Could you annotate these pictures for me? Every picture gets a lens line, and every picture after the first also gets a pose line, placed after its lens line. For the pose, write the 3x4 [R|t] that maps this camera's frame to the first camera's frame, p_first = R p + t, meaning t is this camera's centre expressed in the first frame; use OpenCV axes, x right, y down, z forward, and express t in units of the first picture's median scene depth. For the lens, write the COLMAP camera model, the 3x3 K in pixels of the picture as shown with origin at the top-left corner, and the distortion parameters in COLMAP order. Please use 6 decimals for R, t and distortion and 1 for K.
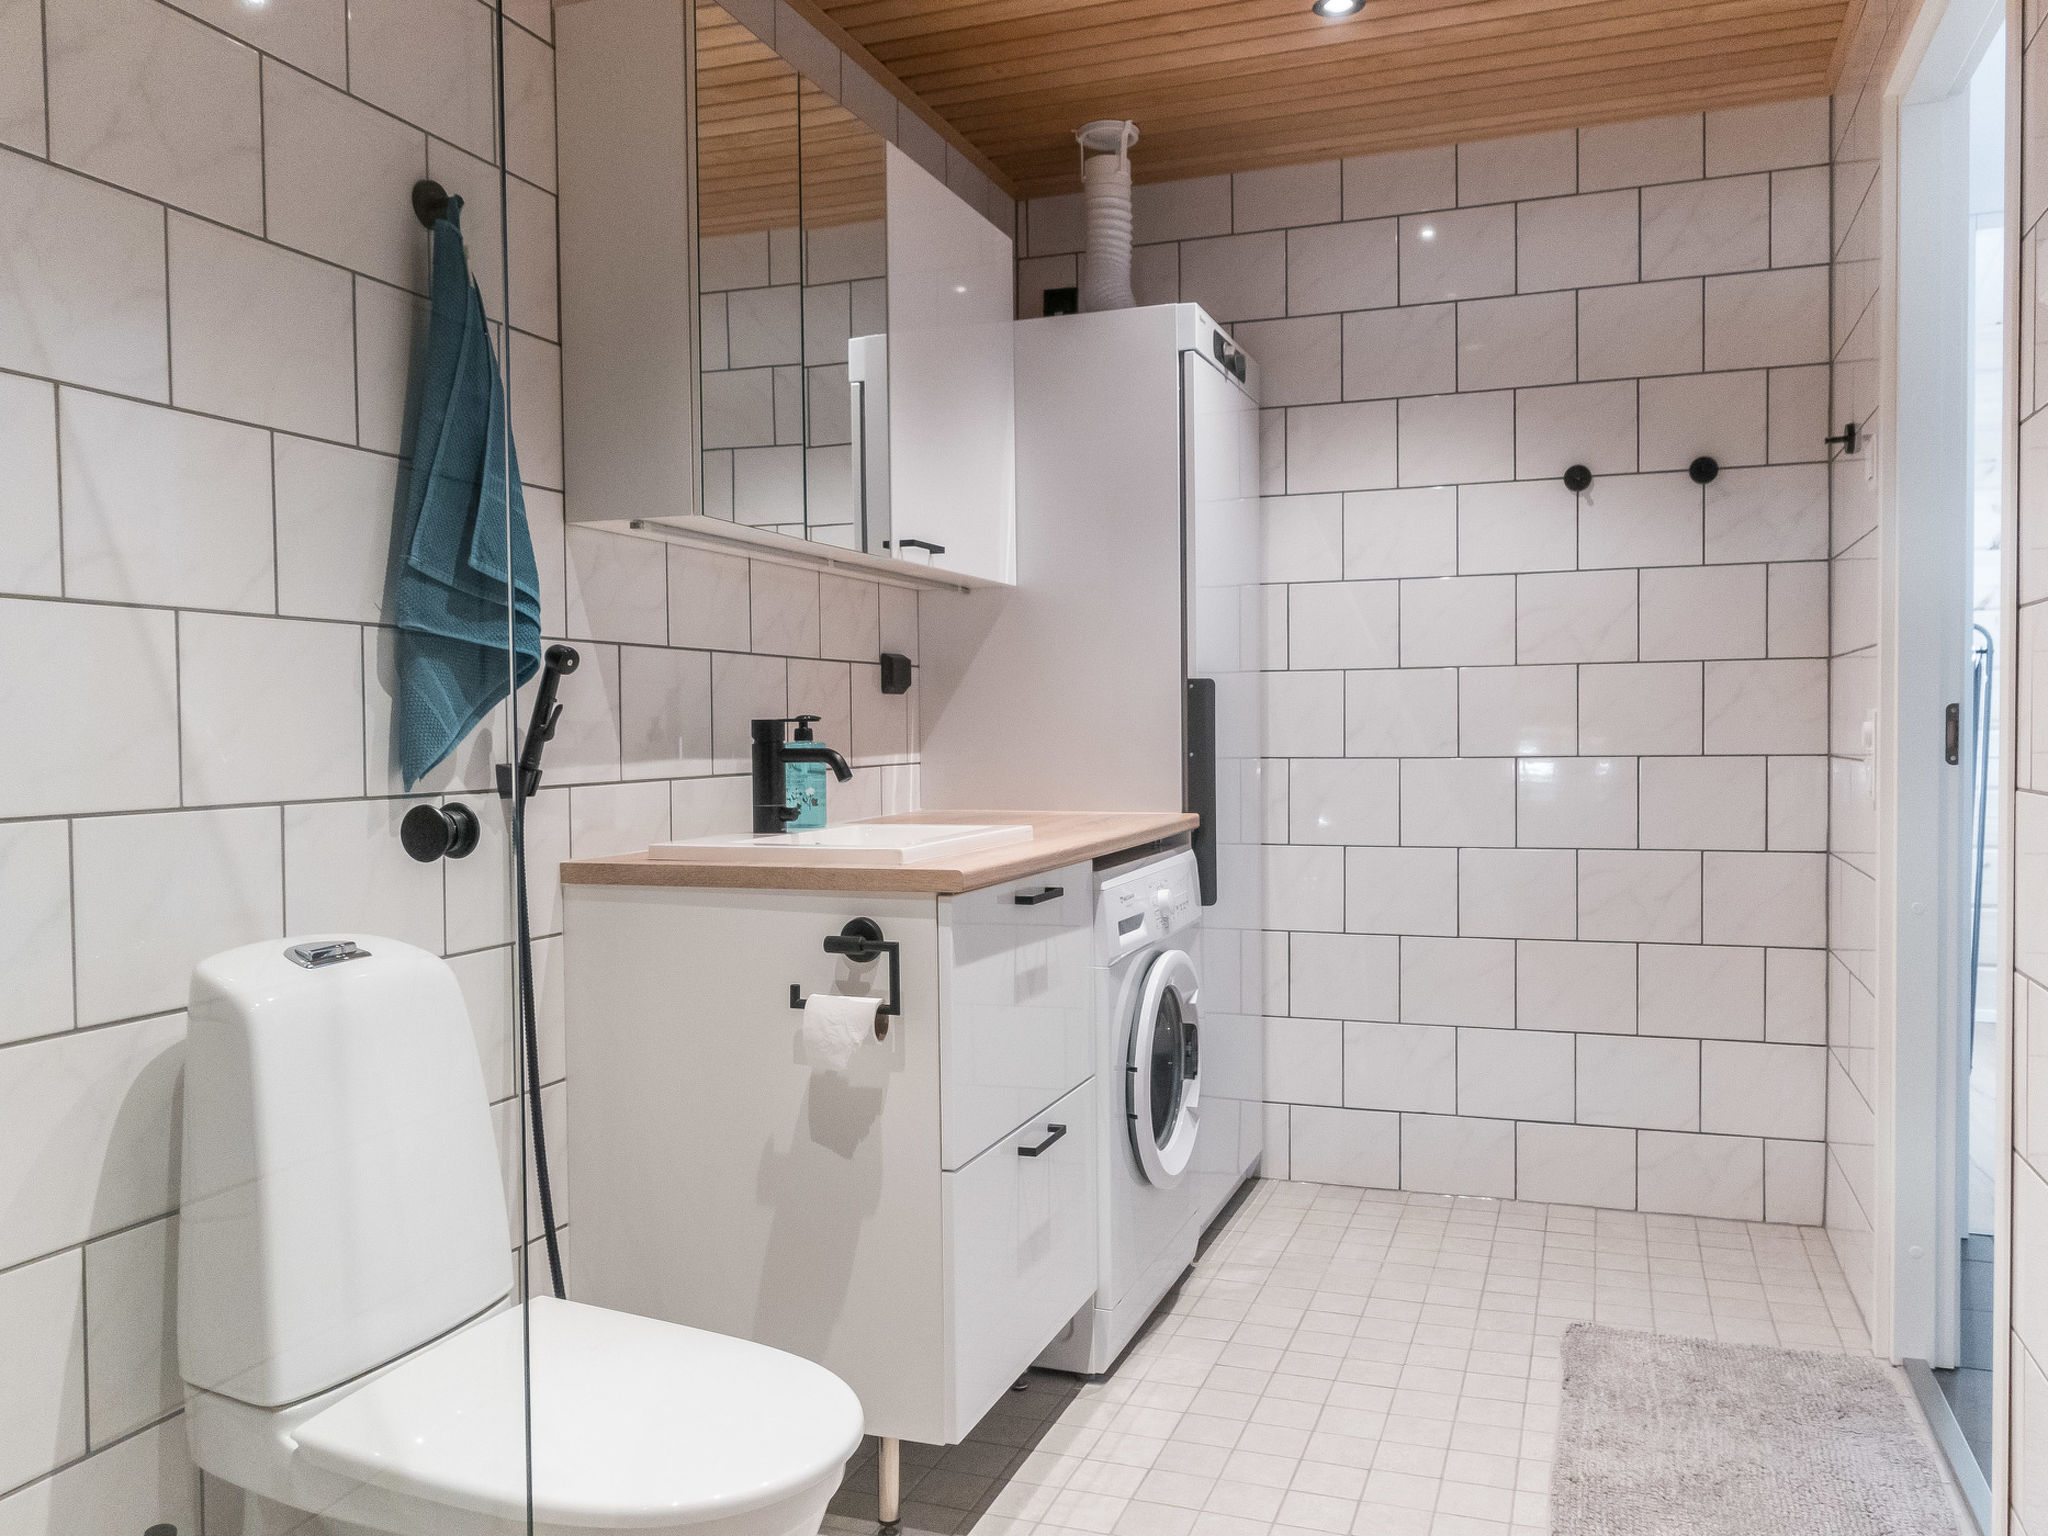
lens RADIAL K [[1598.1, 0, 1033.1], [0, 1598.1, 768.3], [0, 0, 1]] dist [0.013314, -0.010341]
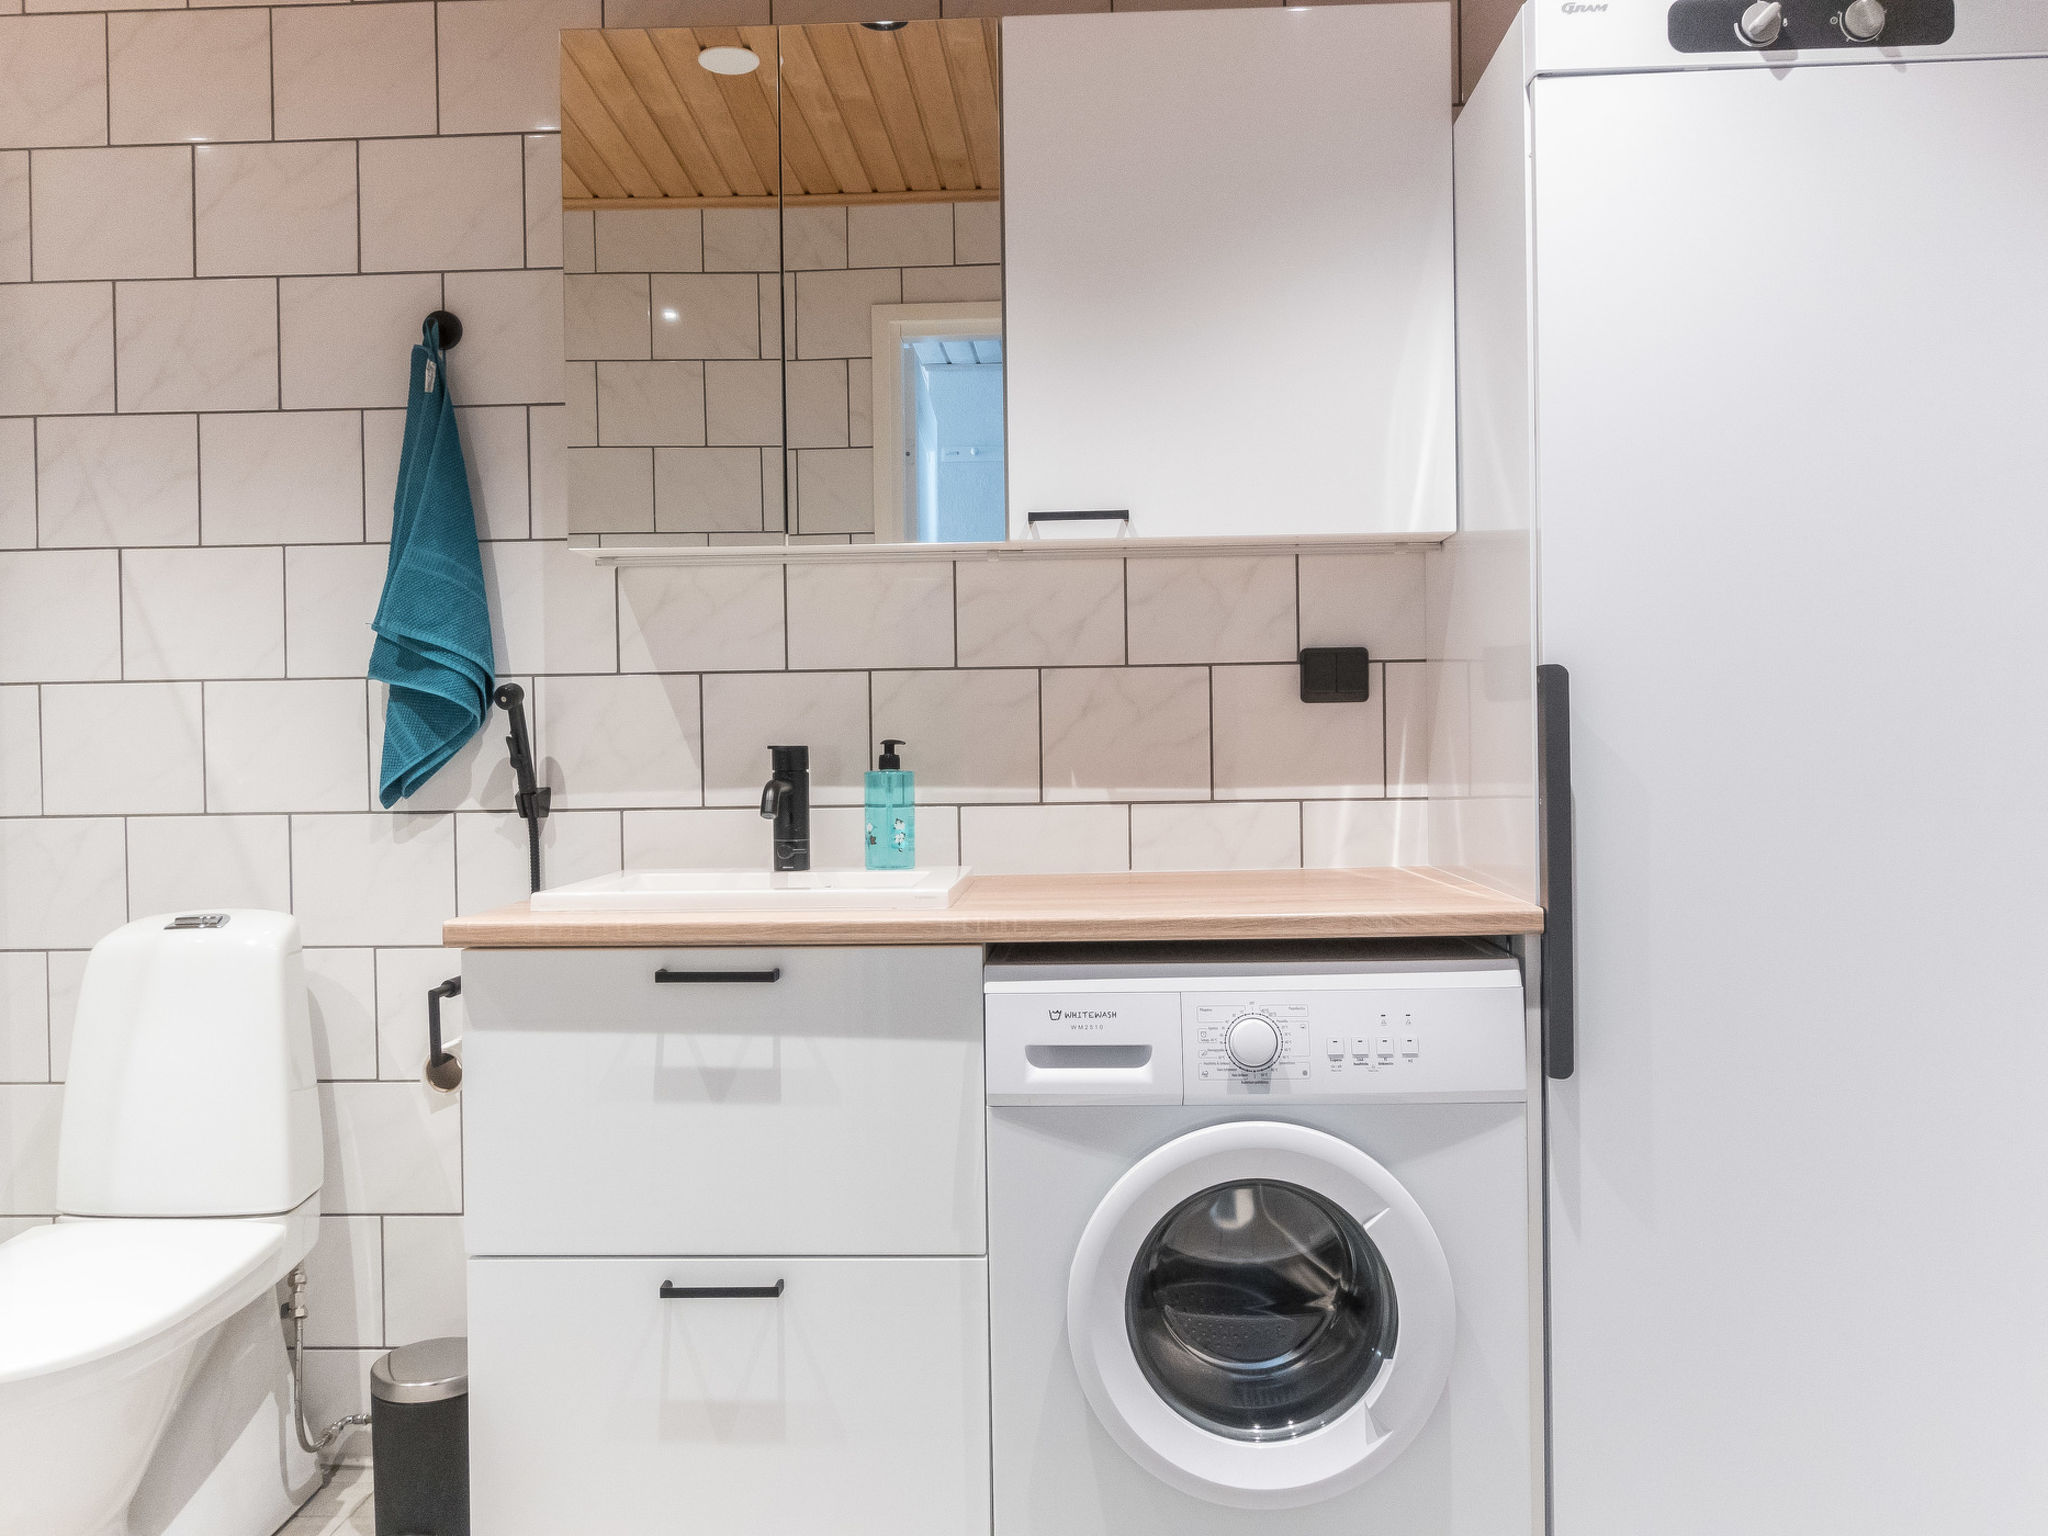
lens RADIAL K [[1598.1, 0, 1033.1], [0, 1598.1, 768.3], [0, 0, 1]] dist [0.013314, -0.010341]
pose [[0.299270, 0.019209, -0.953975, 0.863395], [-0.013754, 0.999780, 0.015817, -0.039560], [0.954069, 0.008388, 0.299469, 0.988259]]
